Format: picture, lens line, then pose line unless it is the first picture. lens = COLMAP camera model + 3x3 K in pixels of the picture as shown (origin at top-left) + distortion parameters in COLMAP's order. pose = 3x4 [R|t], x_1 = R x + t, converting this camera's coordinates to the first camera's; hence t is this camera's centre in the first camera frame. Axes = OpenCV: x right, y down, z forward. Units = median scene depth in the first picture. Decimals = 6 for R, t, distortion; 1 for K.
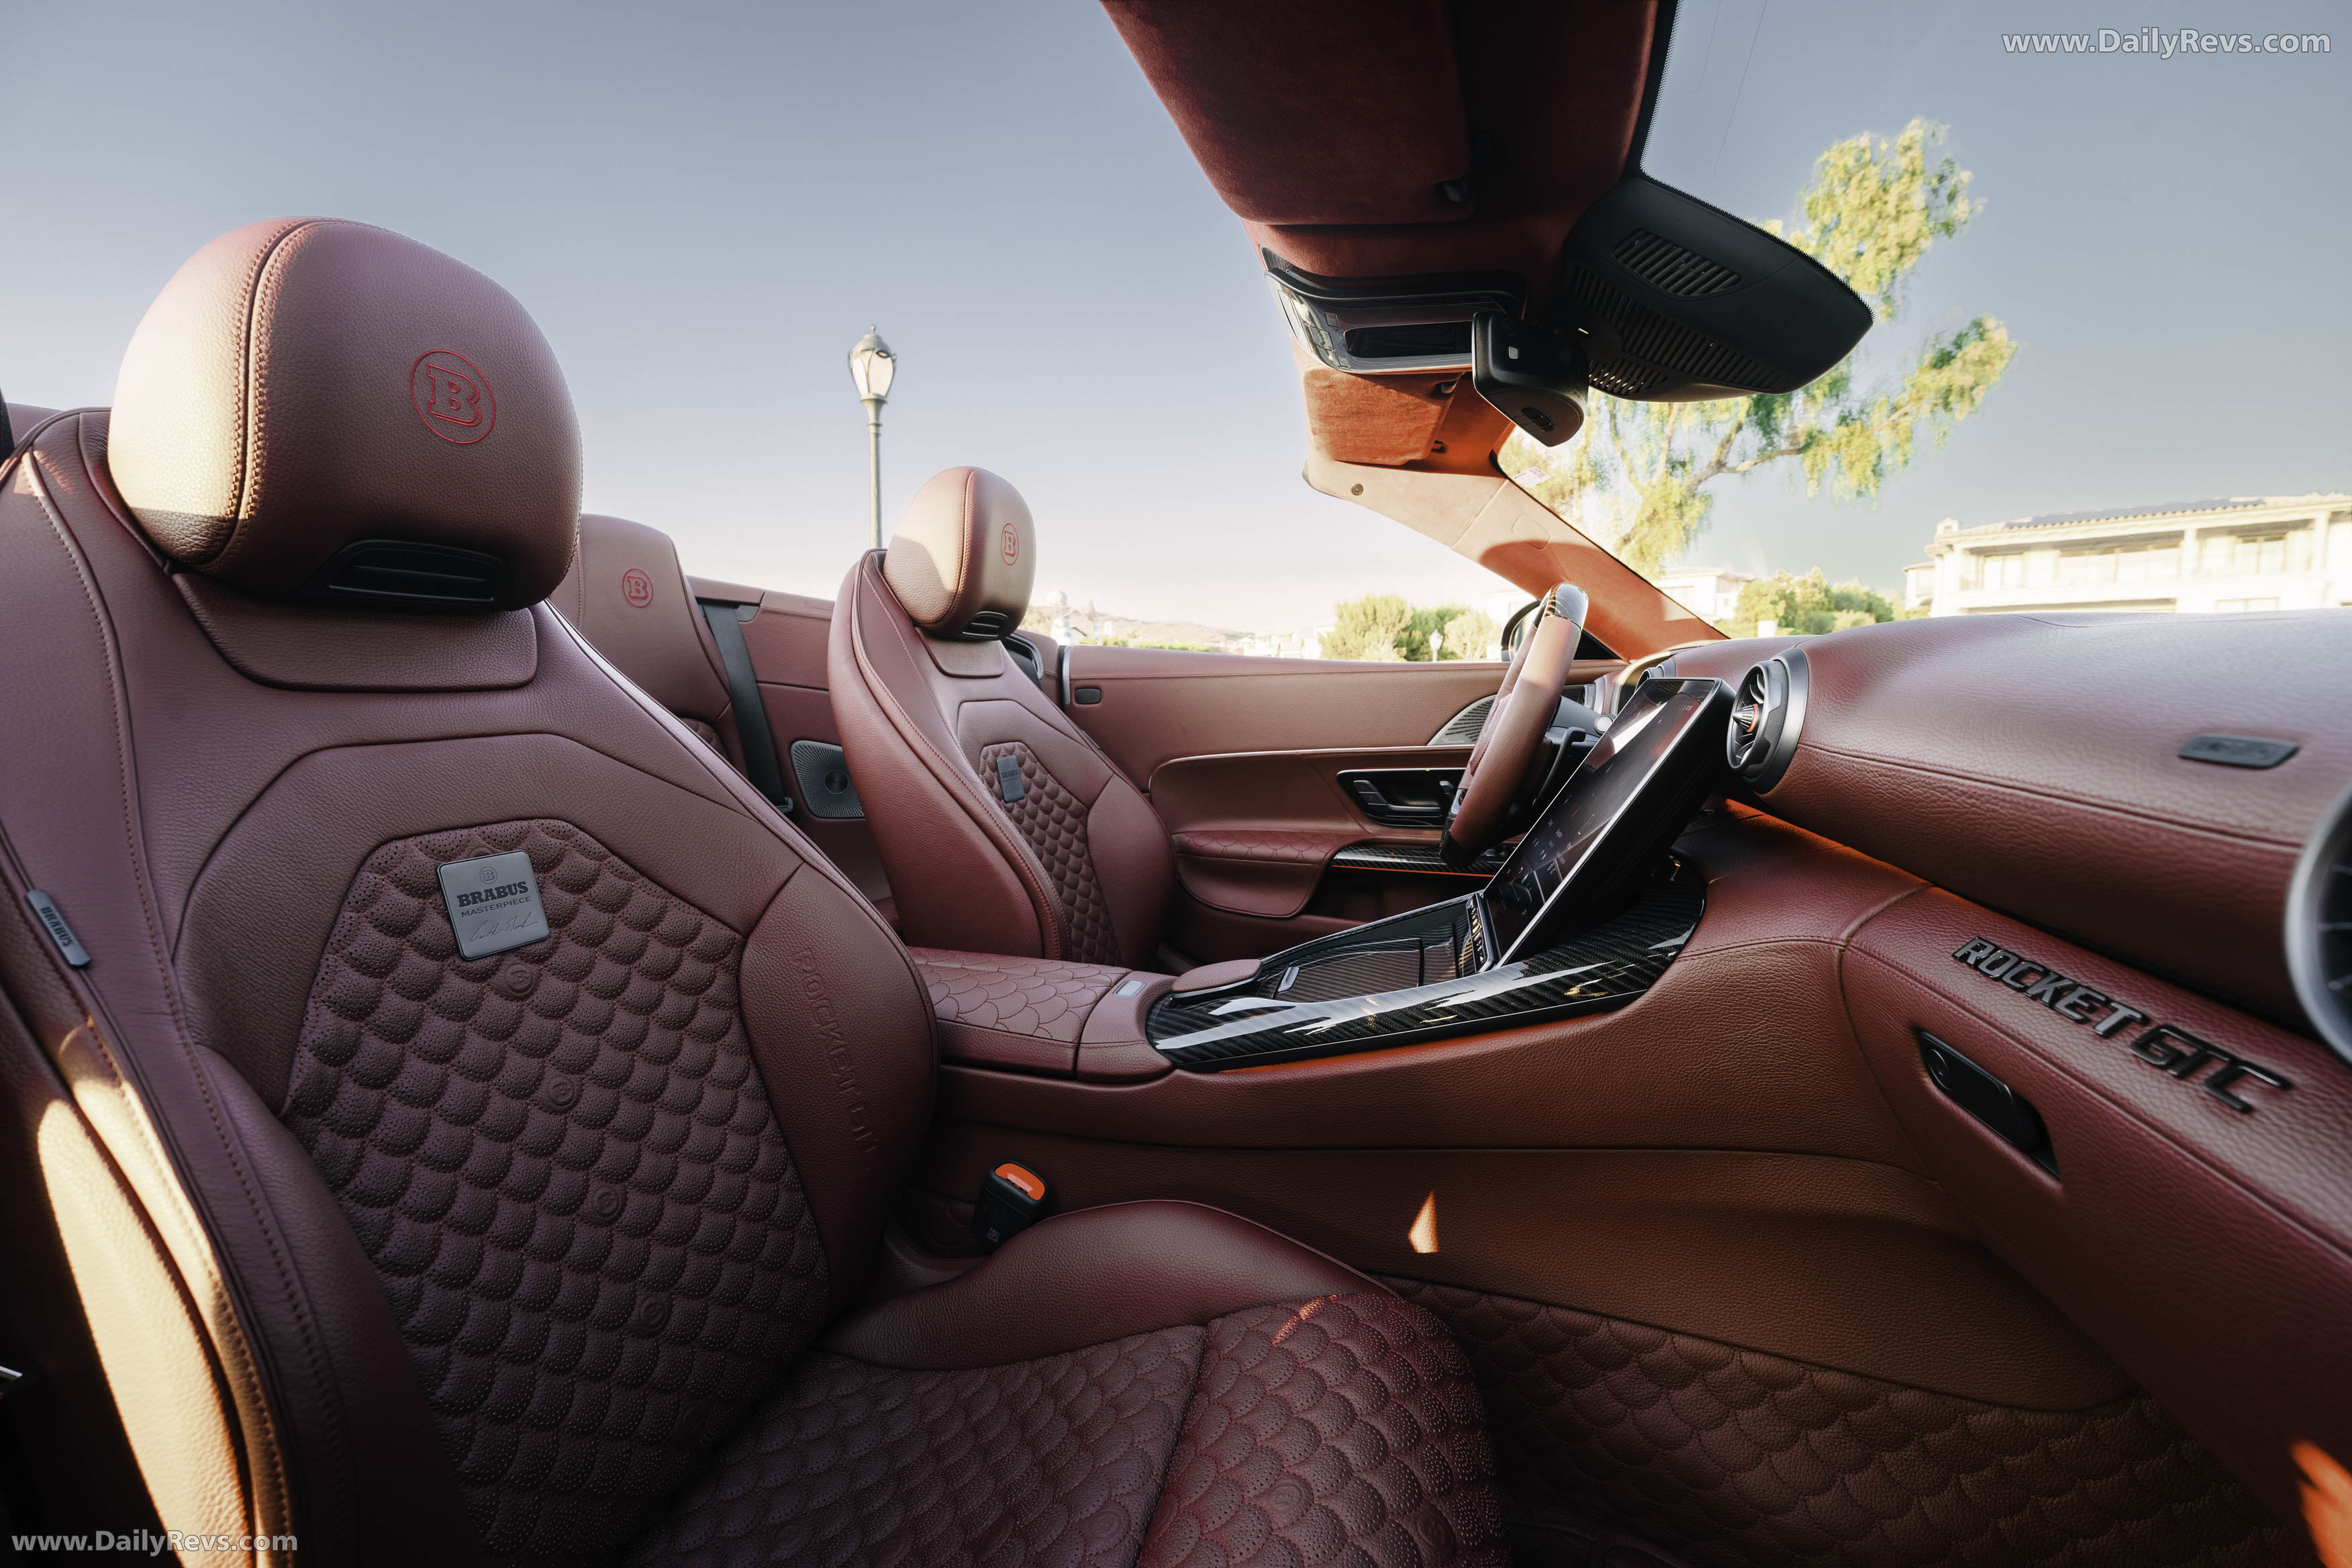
lens RADIAL K [[960.8, 0, 1187.7], [0, 960.8, 775.0], [0, 0, 1]] dist [-0.026150, 0.000631]
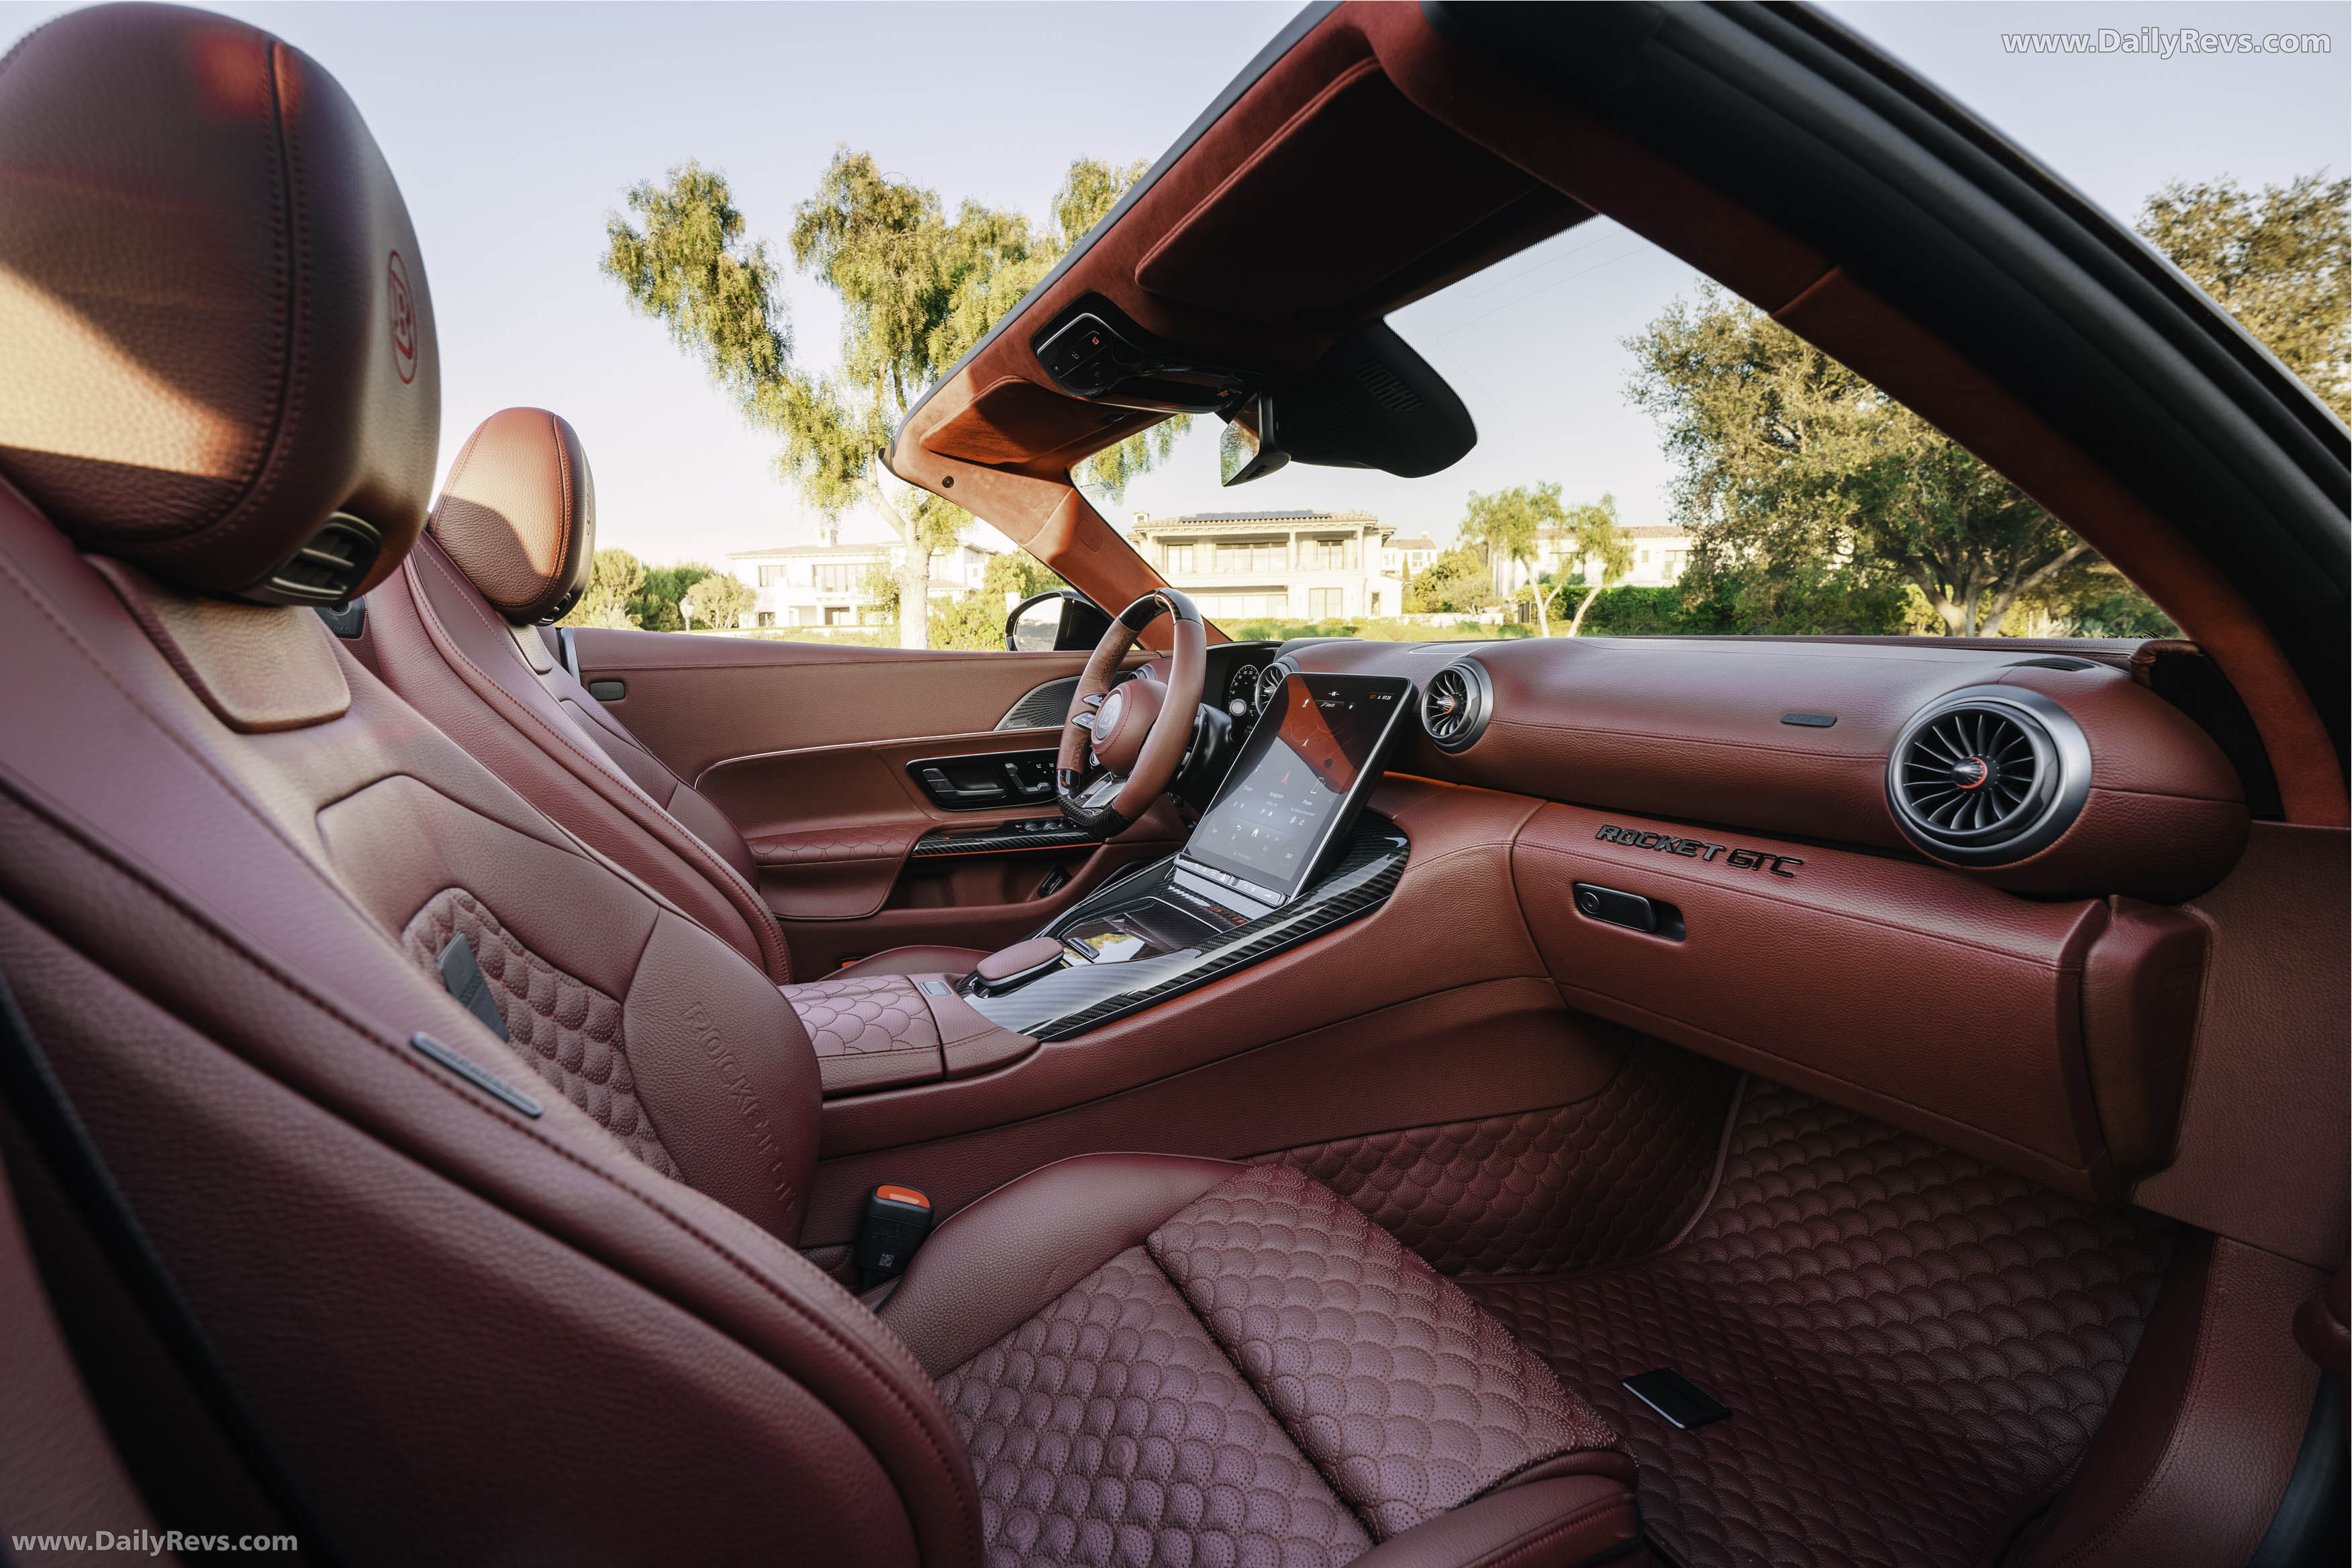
lens RADIAL K [[1043.6, 0, 1176.0], [0, 1043.6, 784.0], [0, 0, 1]] dist [-0.012283, -0.000079]
pose [[0.762280, -0.080195, 0.642260, -0.720022], [0.062245, 0.996778, 0.050584, -0.039404], [-0.644247, 0.001418, 0.764816, 0.005685]]
